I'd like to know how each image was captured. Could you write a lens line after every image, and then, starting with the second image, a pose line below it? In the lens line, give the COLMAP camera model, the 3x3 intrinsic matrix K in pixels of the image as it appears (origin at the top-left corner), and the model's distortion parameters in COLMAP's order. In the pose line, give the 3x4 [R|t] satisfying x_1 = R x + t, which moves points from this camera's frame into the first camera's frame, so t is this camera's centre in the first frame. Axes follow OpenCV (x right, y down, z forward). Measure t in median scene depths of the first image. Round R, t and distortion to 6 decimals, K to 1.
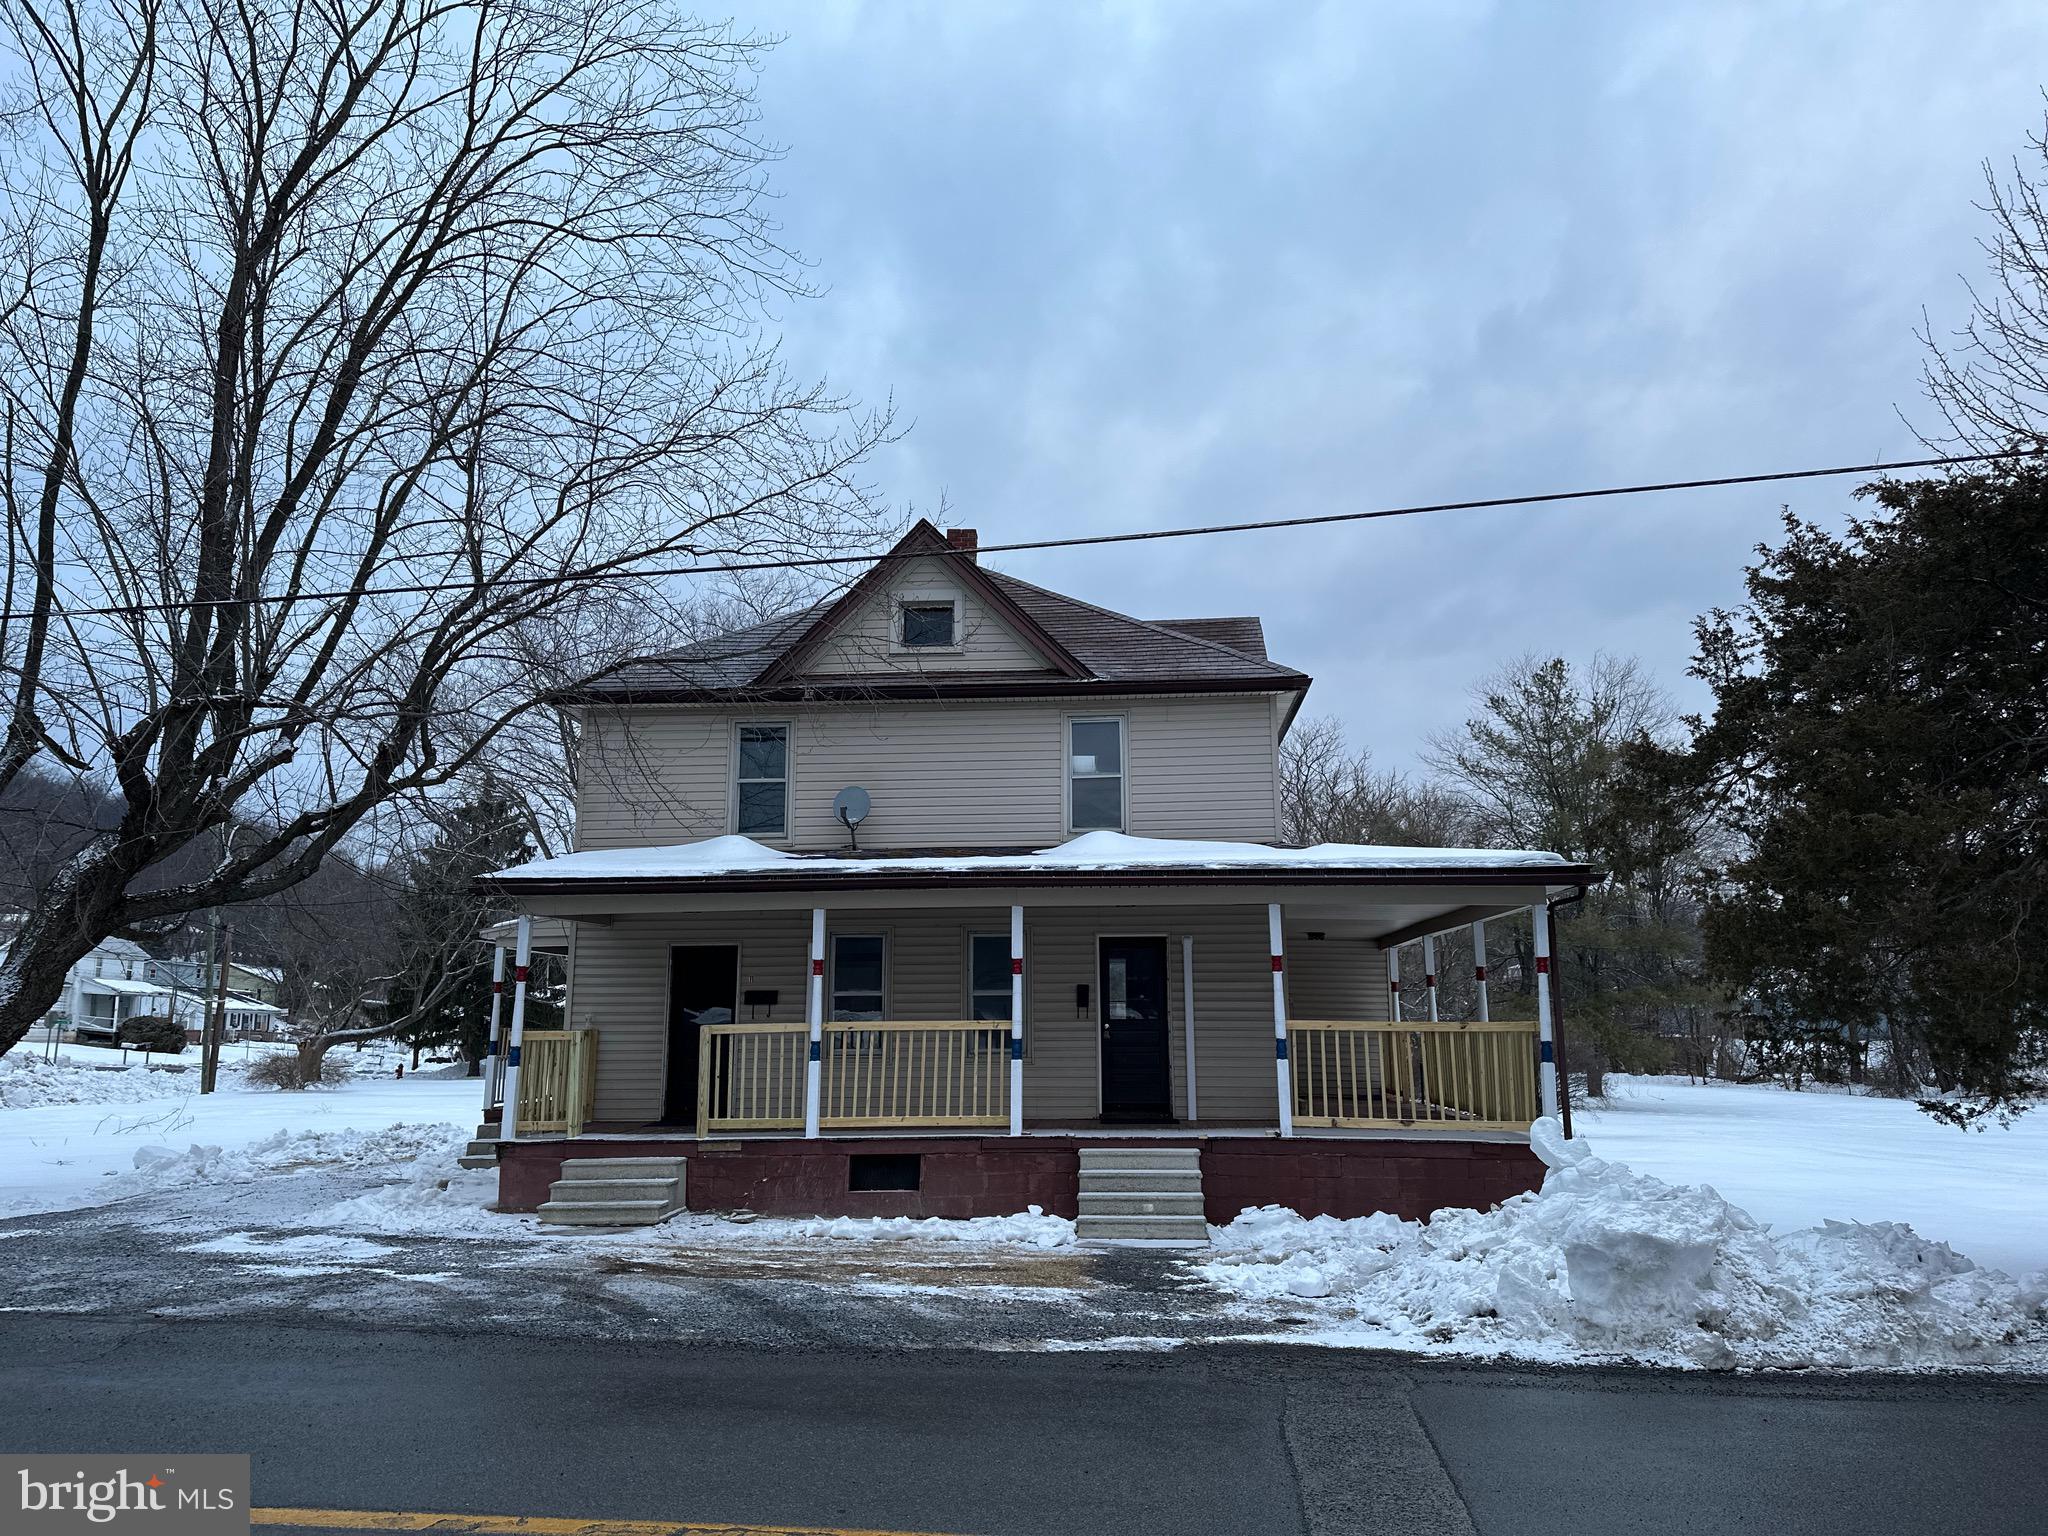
lens RADIAL K [[1419.3, 0, 1024.0], [0, 1419.3, 768.0], [0, 0, 1]] dist [-0.002977, -0.001024]
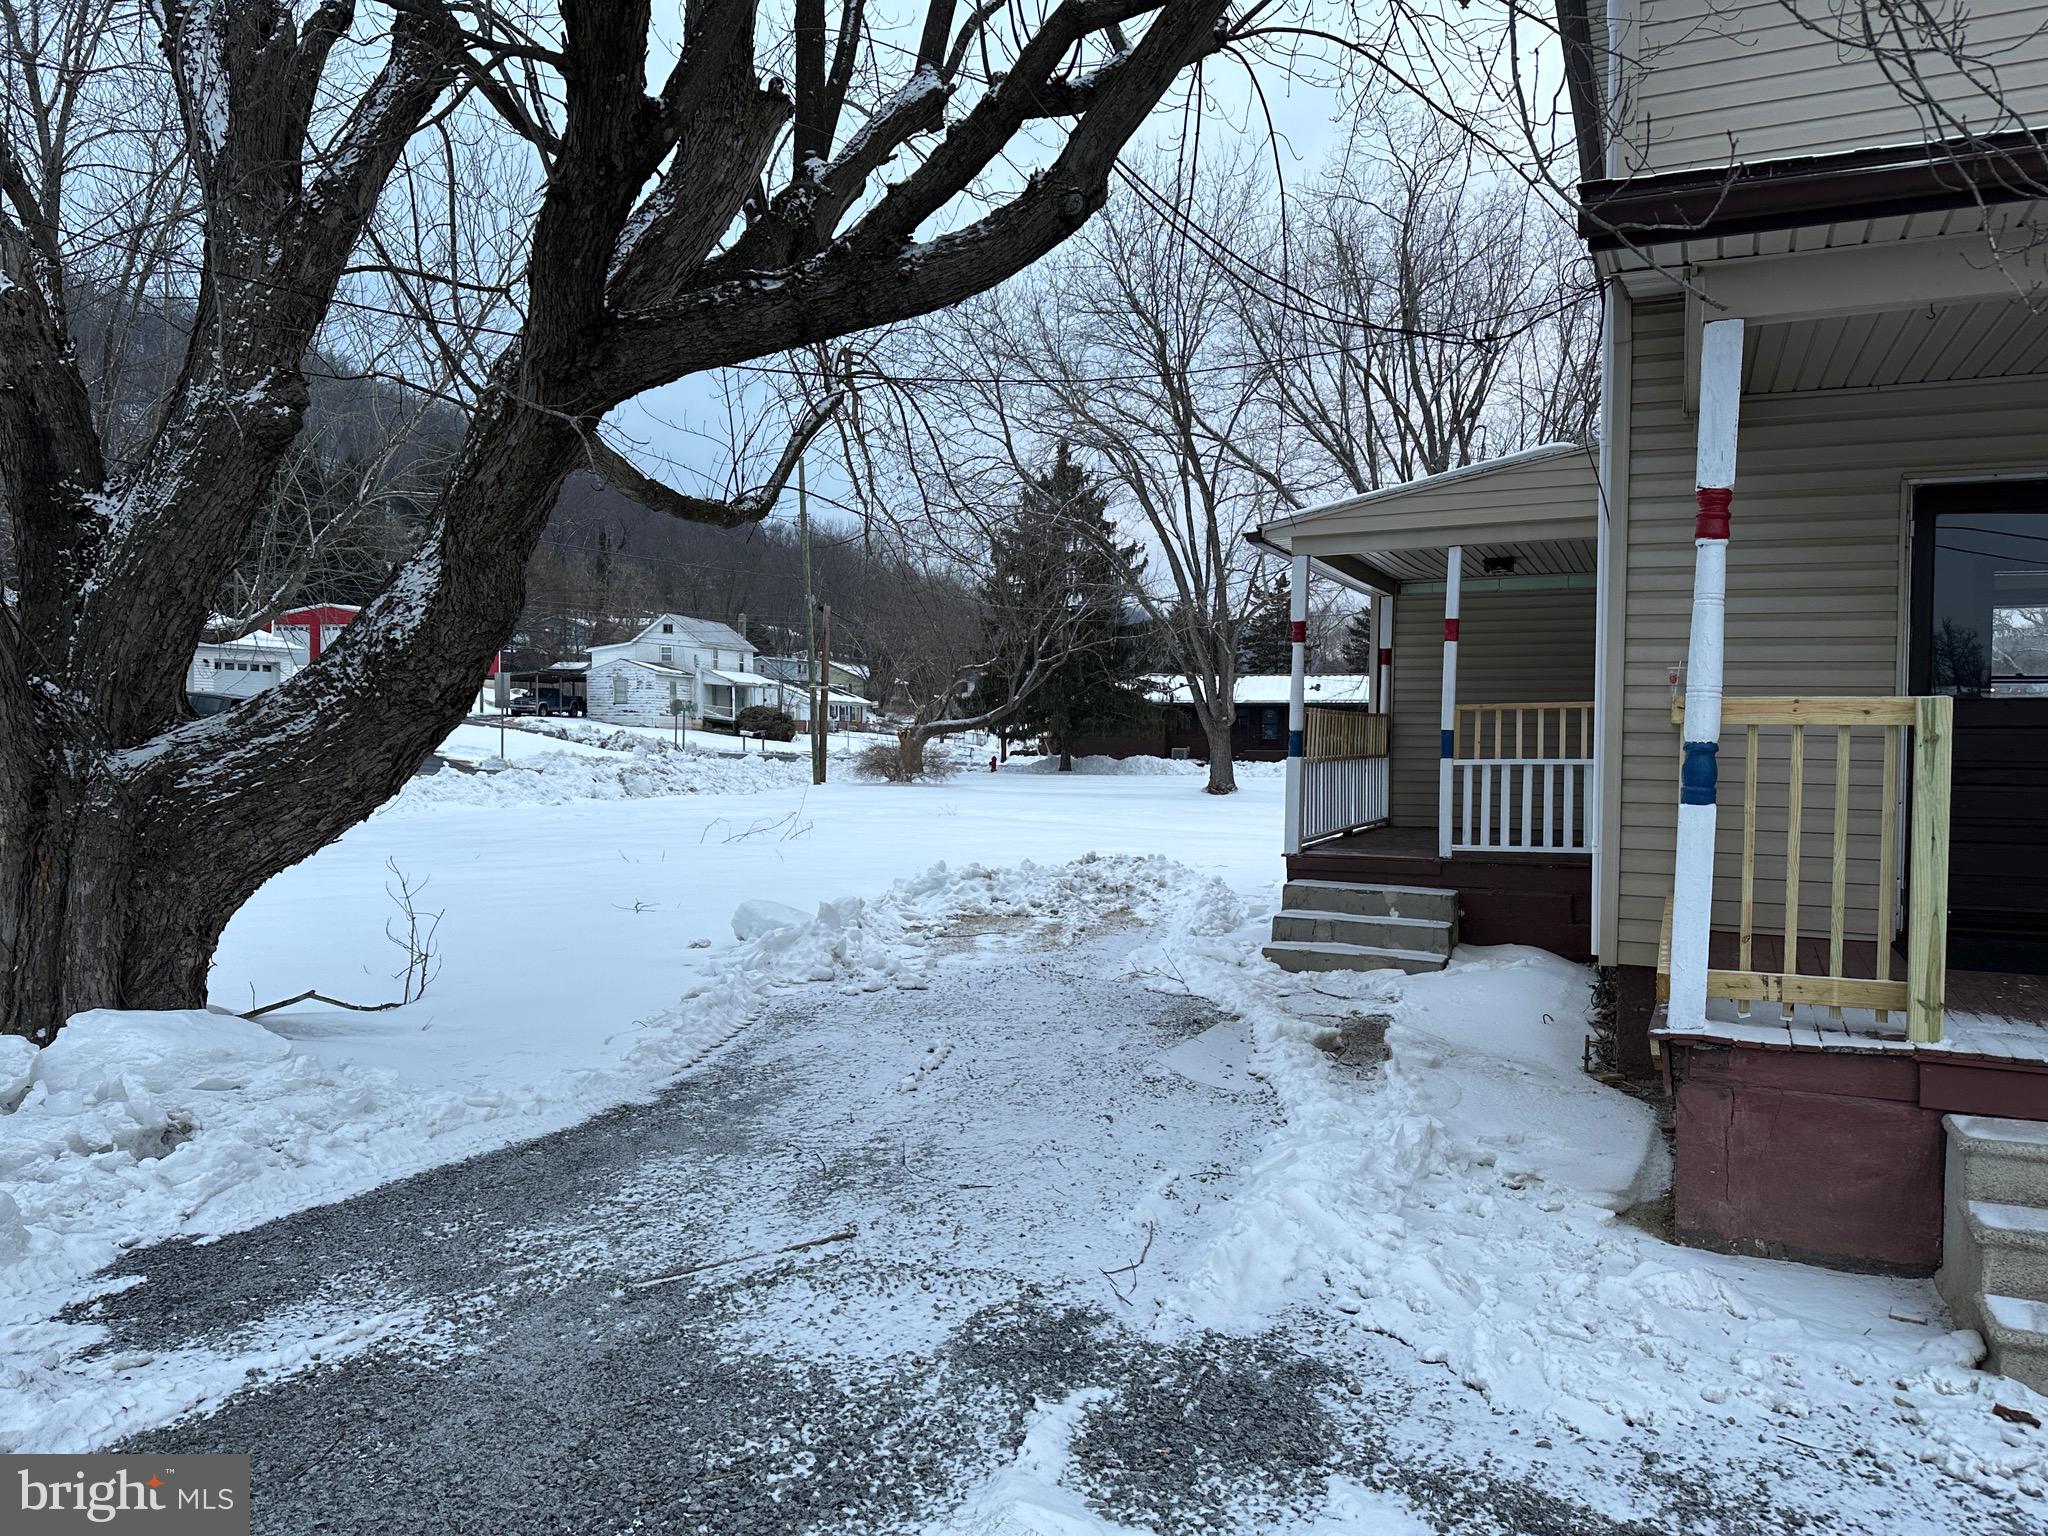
lens RADIAL K [[1418.4, 0, 1024.0], [0, 1418.4, 768.0], [0, 0, 1]] dist [0.097435, -0.000139]
pose [[0.933602, 0.024399, -0.357481, -0.085818], [0.050798, 0.978589, 0.199457, 0.028787], [0.354694, -0.204373, 0.912373, 0.144556]]
